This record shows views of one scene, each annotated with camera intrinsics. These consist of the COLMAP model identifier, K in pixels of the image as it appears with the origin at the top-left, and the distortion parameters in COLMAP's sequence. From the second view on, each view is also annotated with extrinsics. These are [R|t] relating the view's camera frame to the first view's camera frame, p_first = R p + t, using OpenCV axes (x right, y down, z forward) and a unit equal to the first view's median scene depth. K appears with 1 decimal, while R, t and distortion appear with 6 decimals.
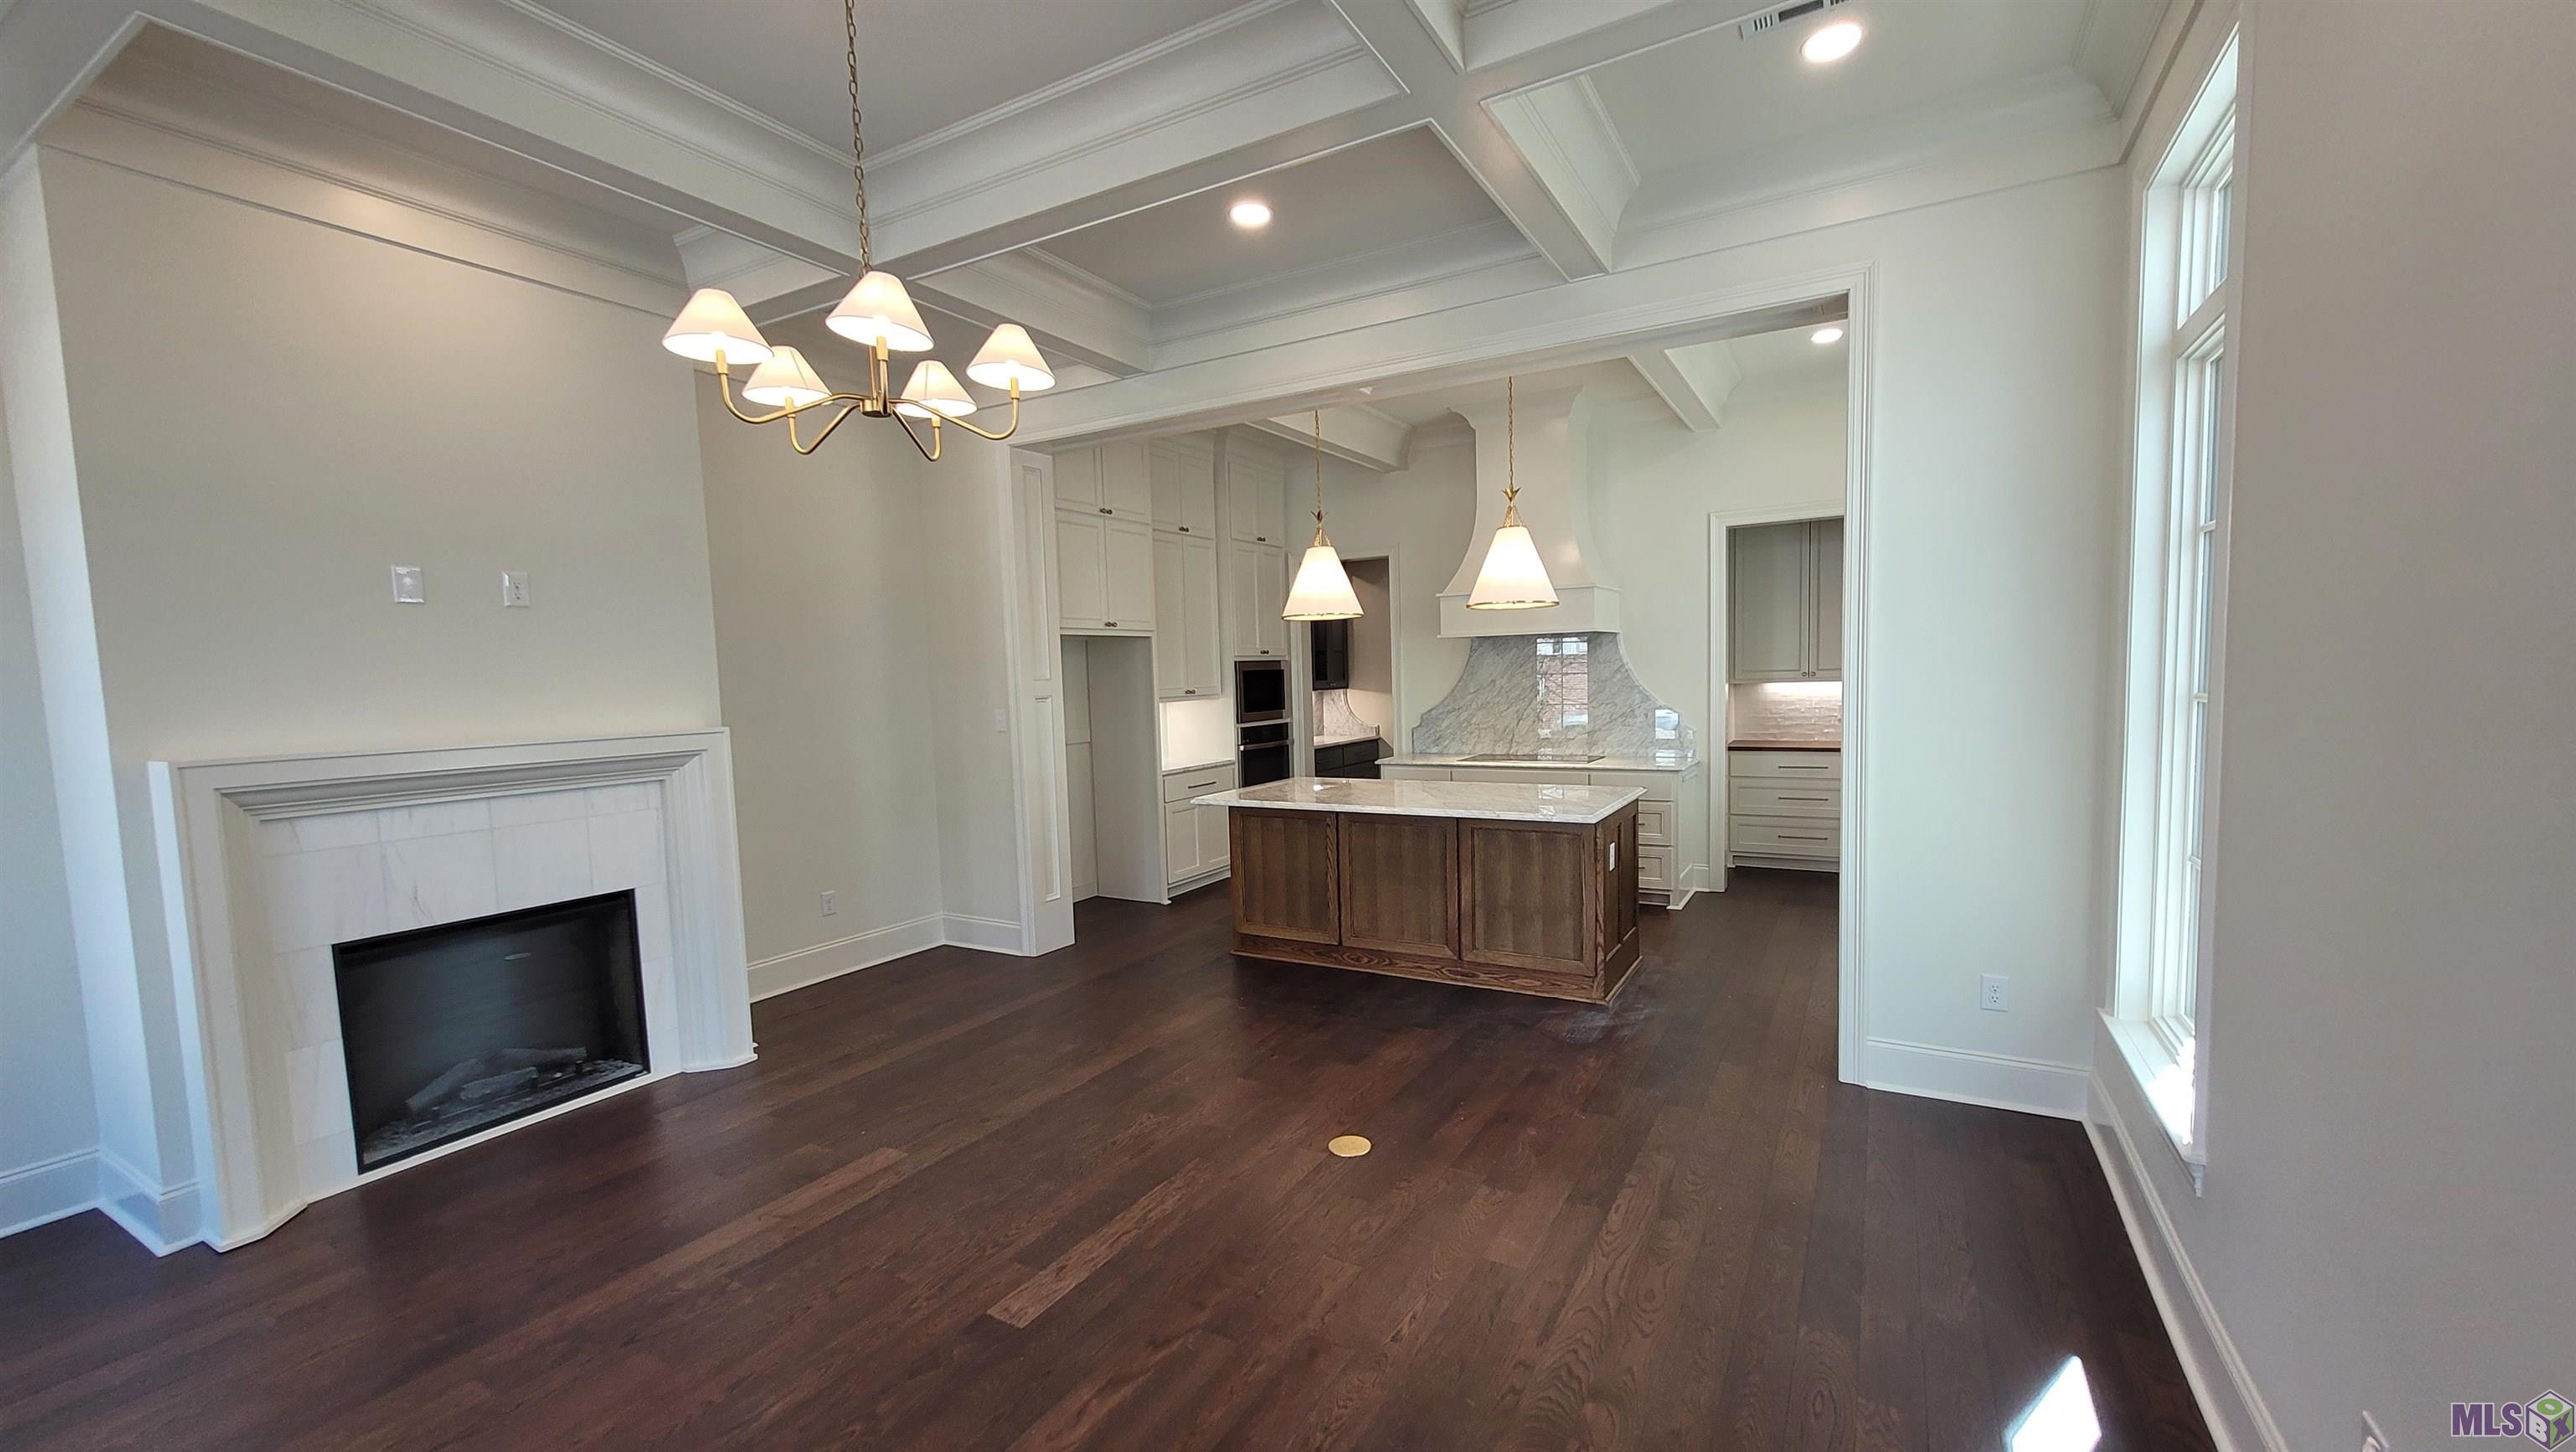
lens RADIAL K [[1016.8, 0, 1303.7], [0, 1016.8, 752.7], [0, 0, 1]] dist [0.001347, 0.000271]
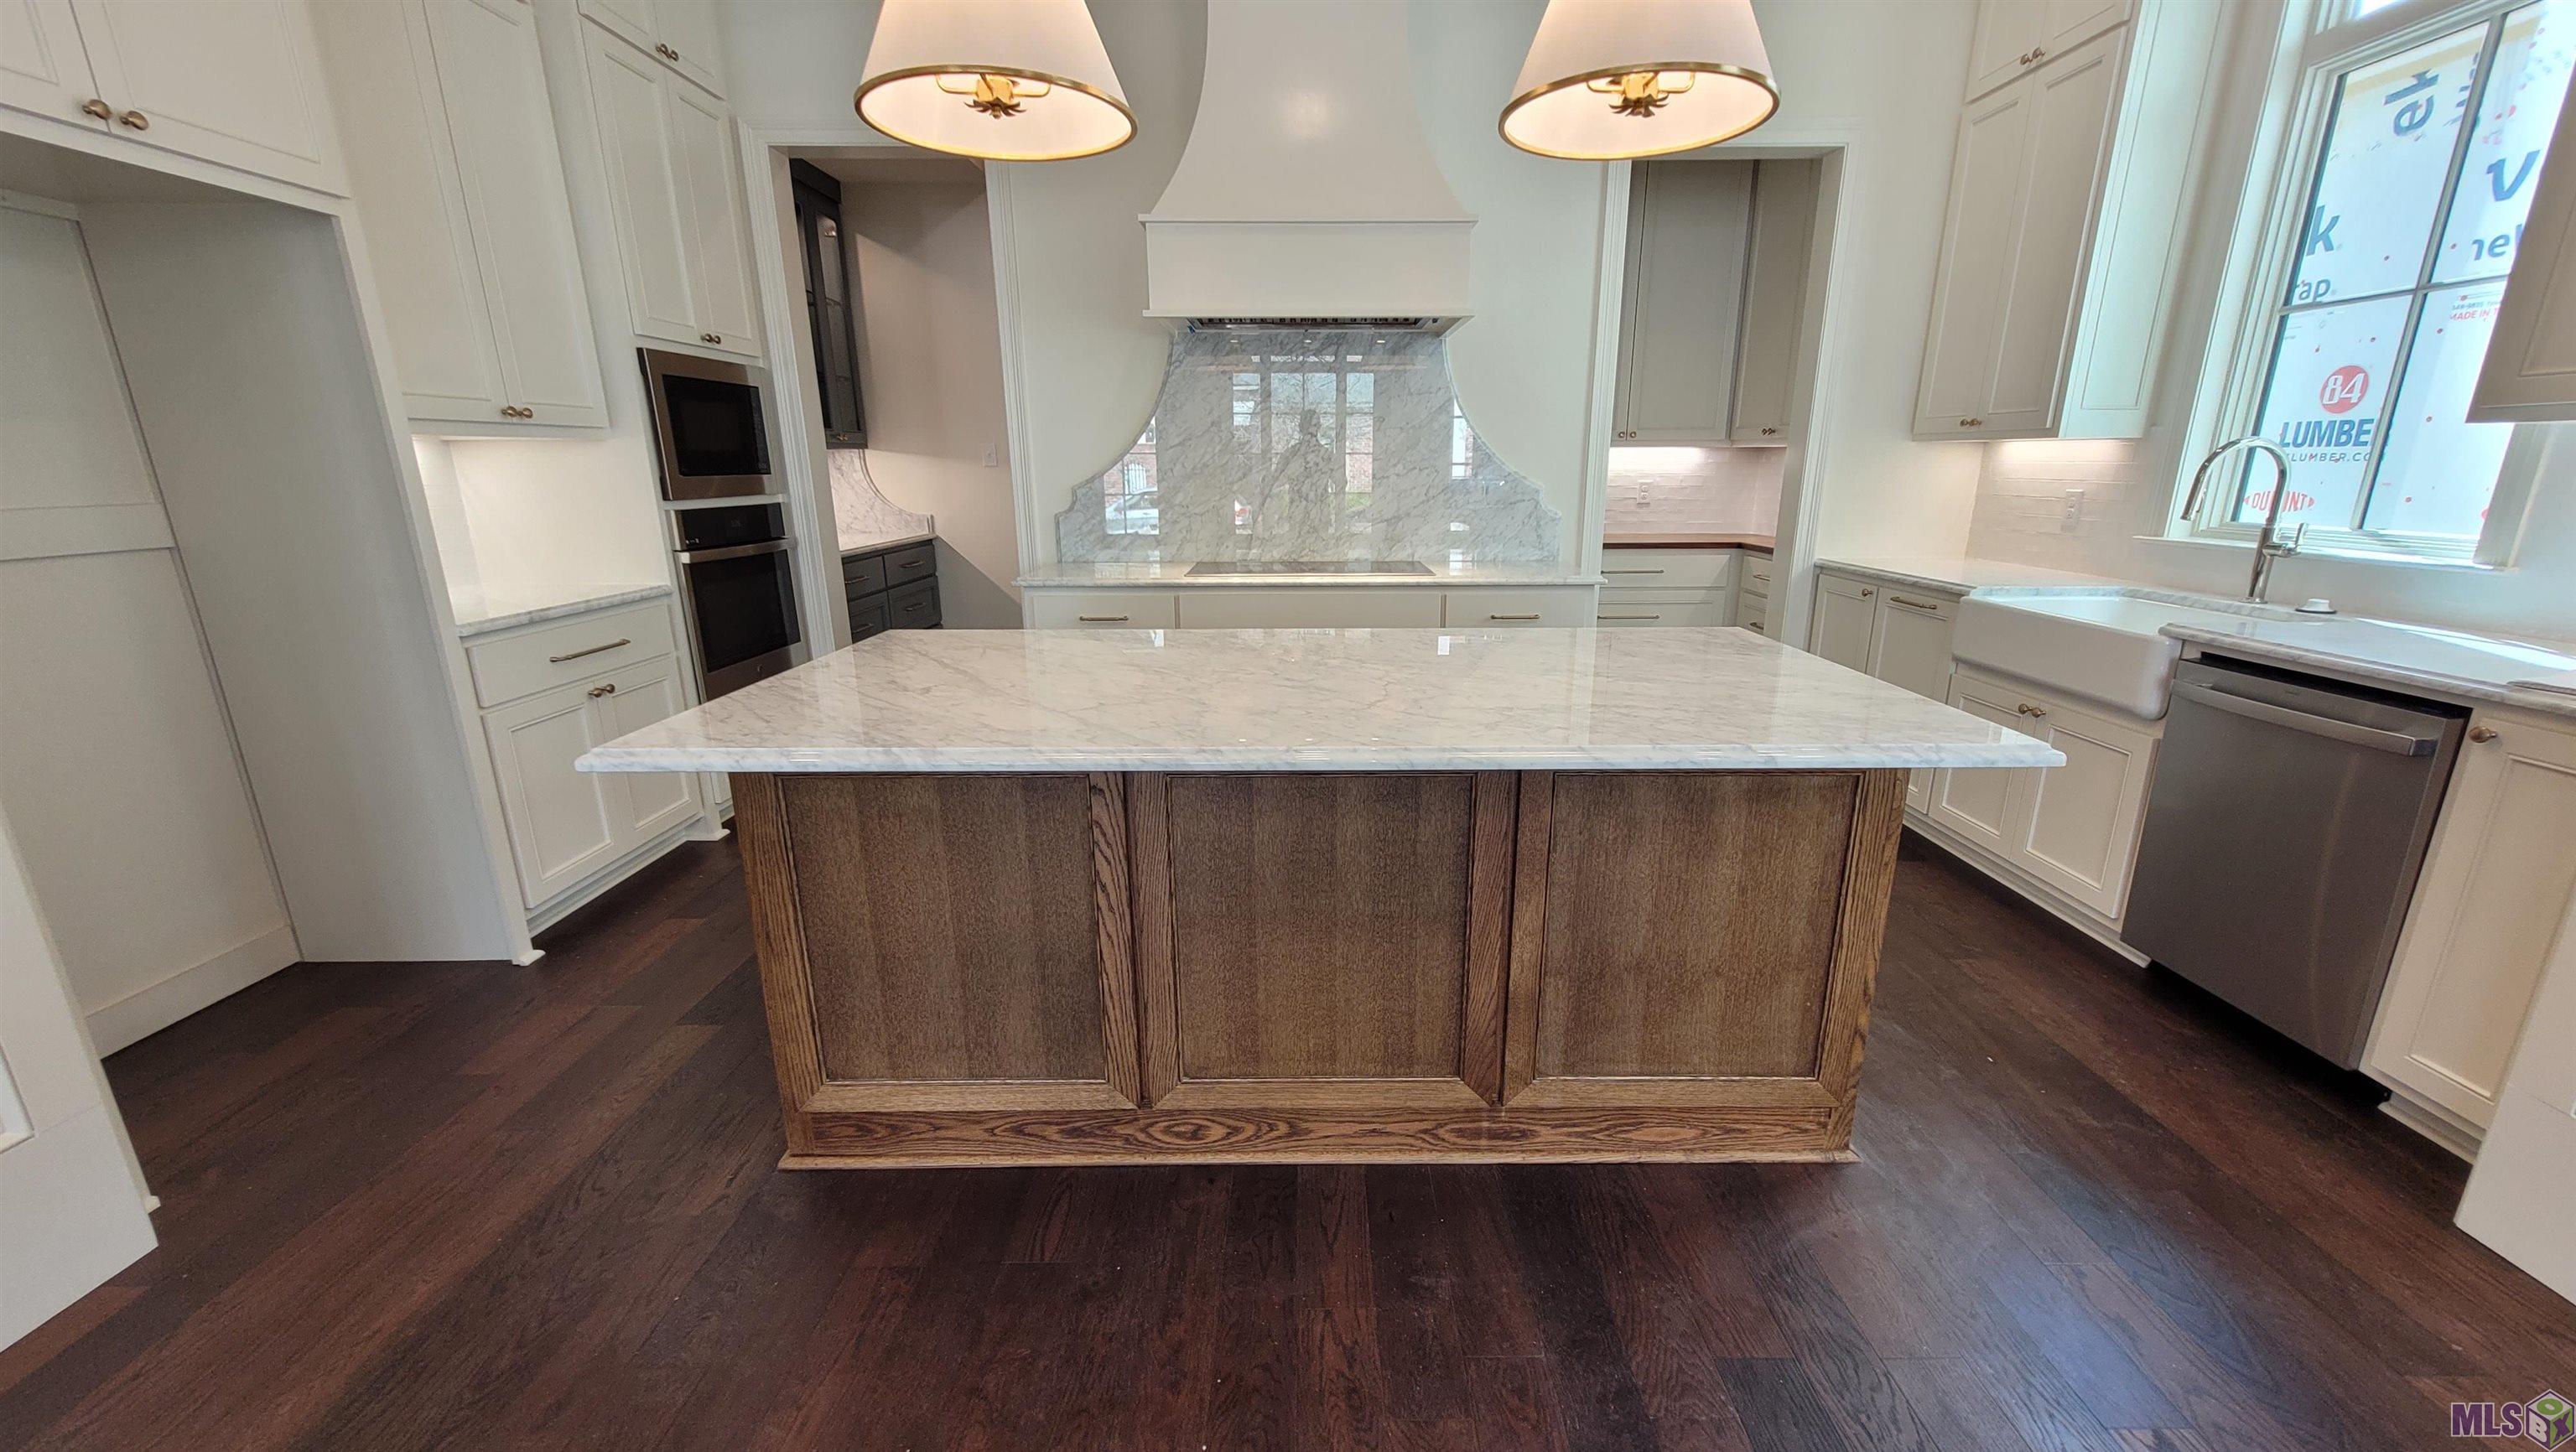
lens RADIAL K [[1016.8, 0, 1303.7], [0, 1016.8, 752.7], [0, 0, 1]] dist [0.001347, 0.000271]
pose [[0.864789, -0.110618, 0.489799, -0.073927], [0.017298, 0.981417, 0.191104, -0.002080], [-0.501837, -0.156792, 0.850633, 0.655024]]
